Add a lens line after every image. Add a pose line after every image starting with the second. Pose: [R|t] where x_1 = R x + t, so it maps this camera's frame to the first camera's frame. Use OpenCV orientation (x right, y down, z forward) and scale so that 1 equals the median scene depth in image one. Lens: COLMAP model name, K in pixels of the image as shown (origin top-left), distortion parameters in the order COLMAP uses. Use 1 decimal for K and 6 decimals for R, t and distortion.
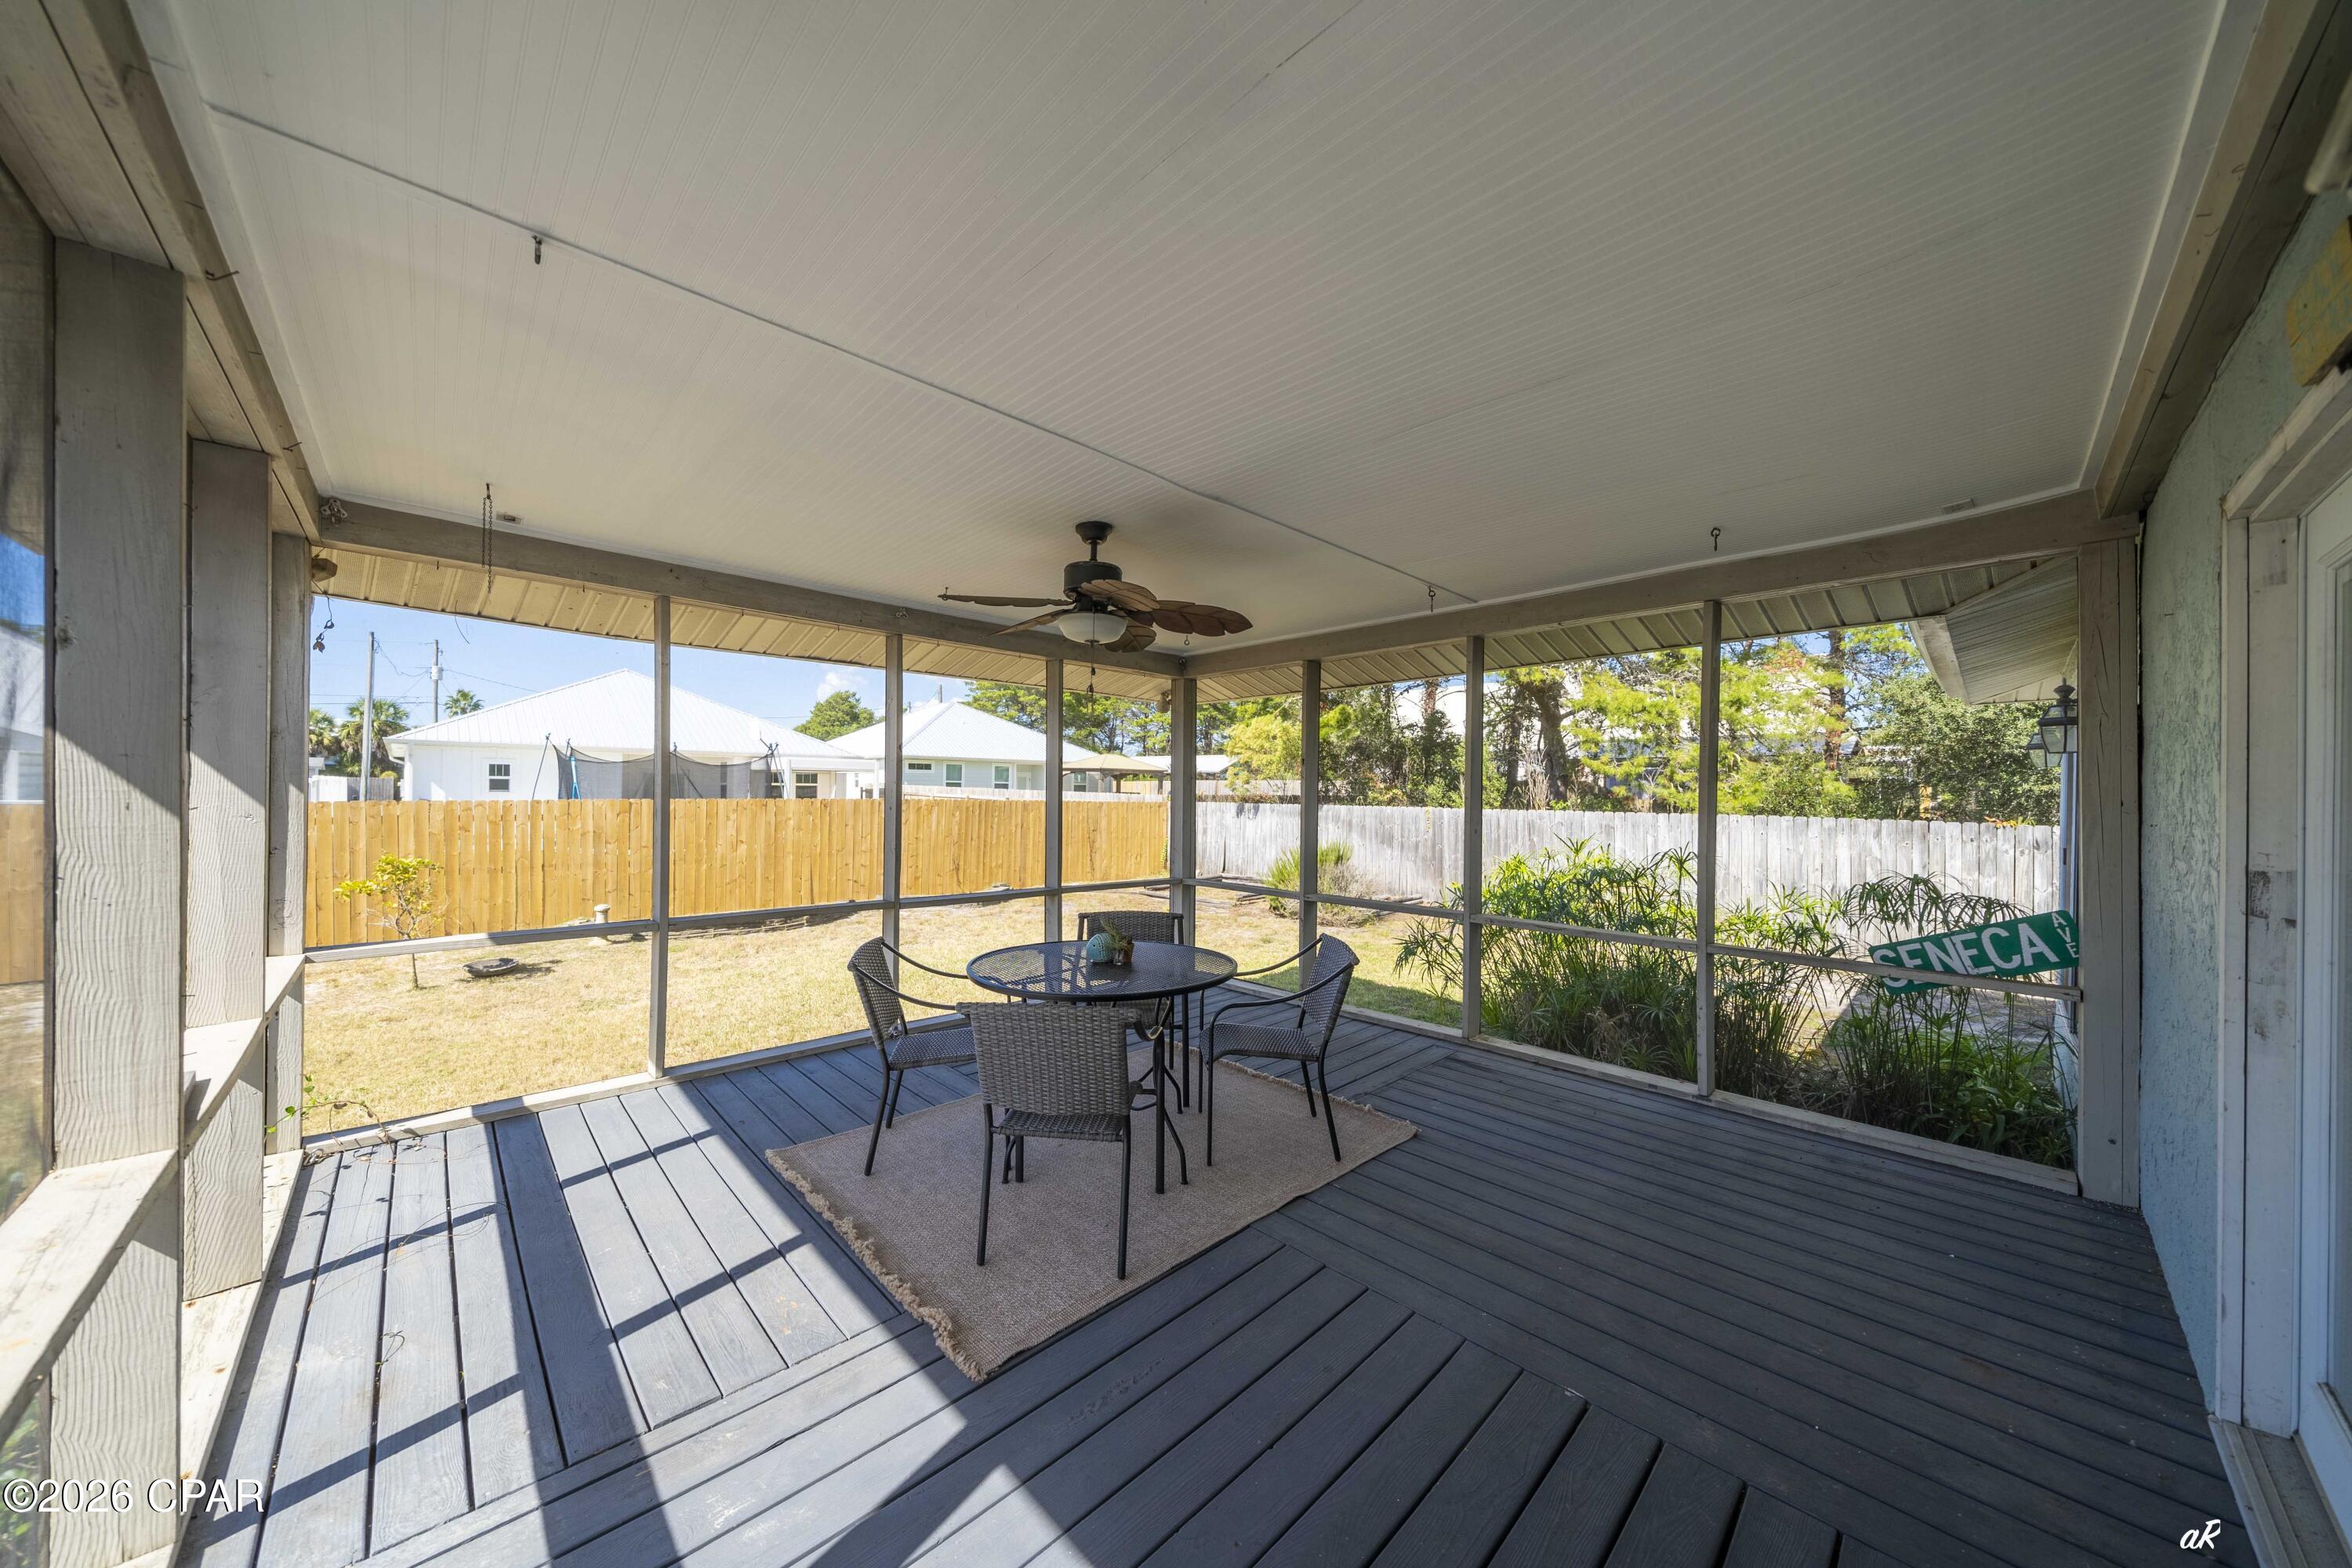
lens RADIAL K [[794.8, 0, 1176.0], [0, 794.8, 784.0], [0, 0, 1]] dist [-0.000787, -0.000057]
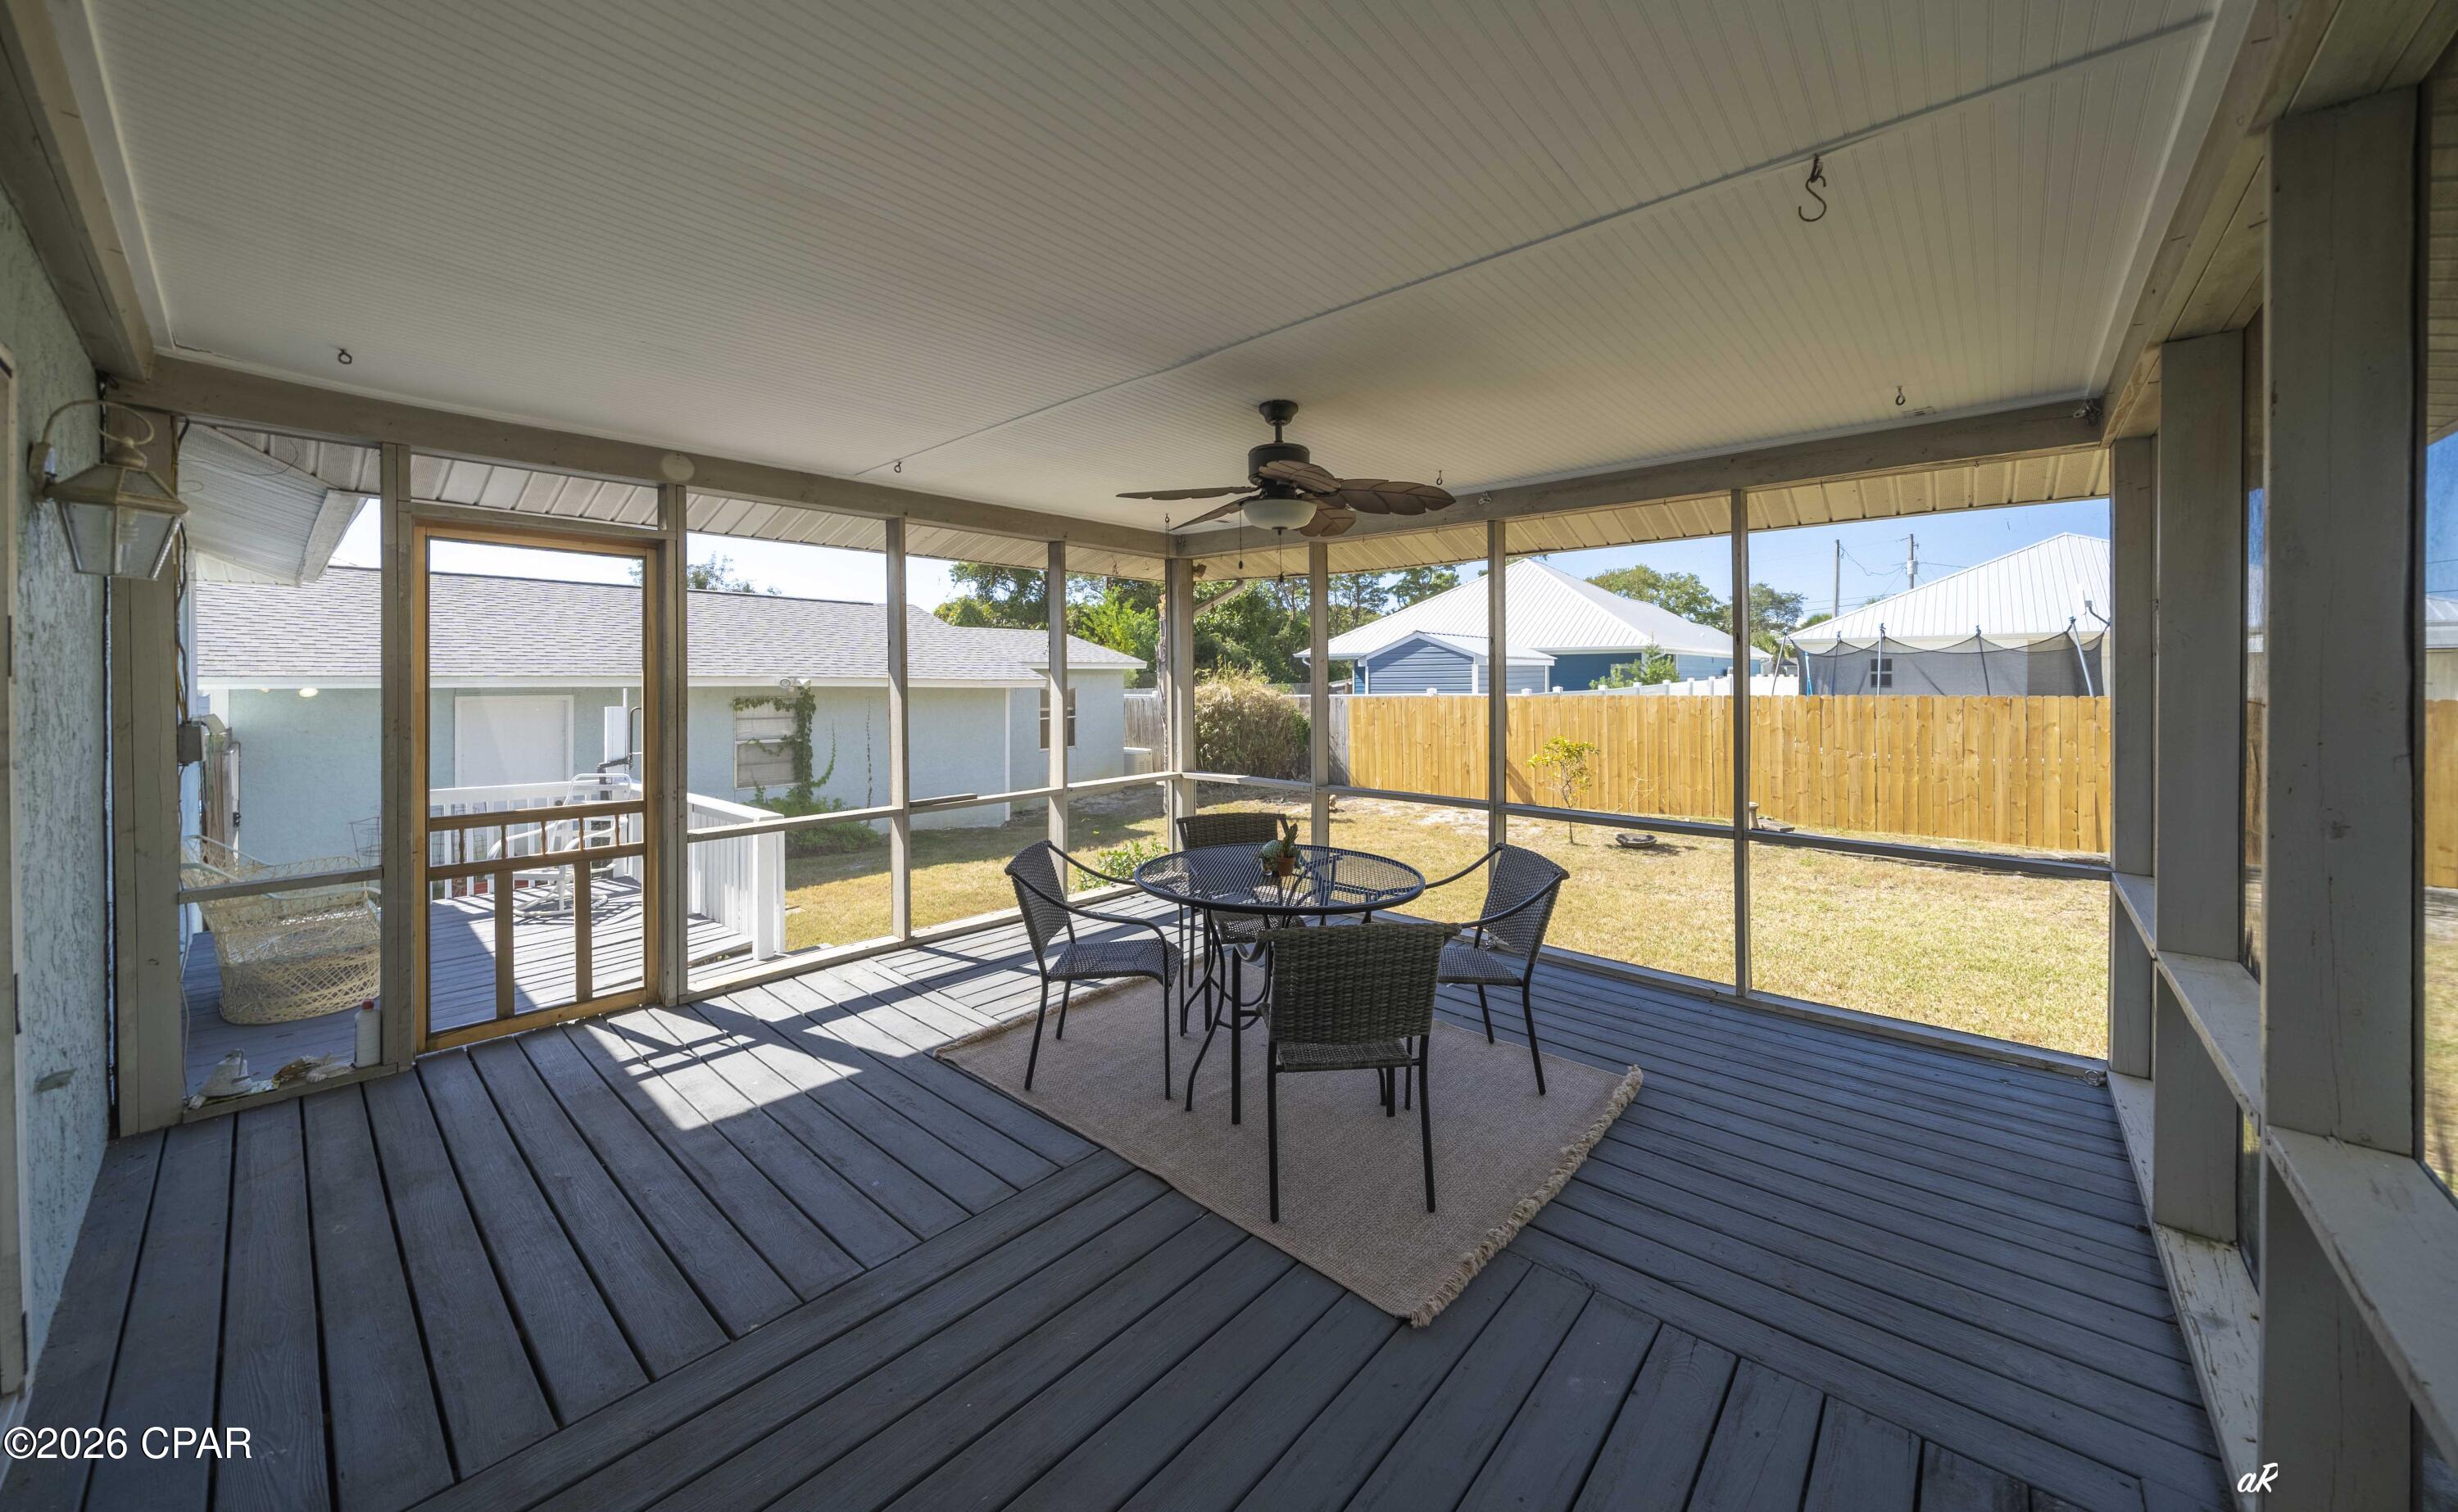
lens RADIAL K [[846.8, 0, 1232.3], [0, 846.8, 680.5], [0, 0, 1]] dist [0.000508, 0.000045]
pose [[0.079933, -0.015809, -0.996675, 0.626627], [0.014738, 0.999784, -0.014676, 0.012326], [0.996691, -0.013516, 0.080149, 0.609790]]
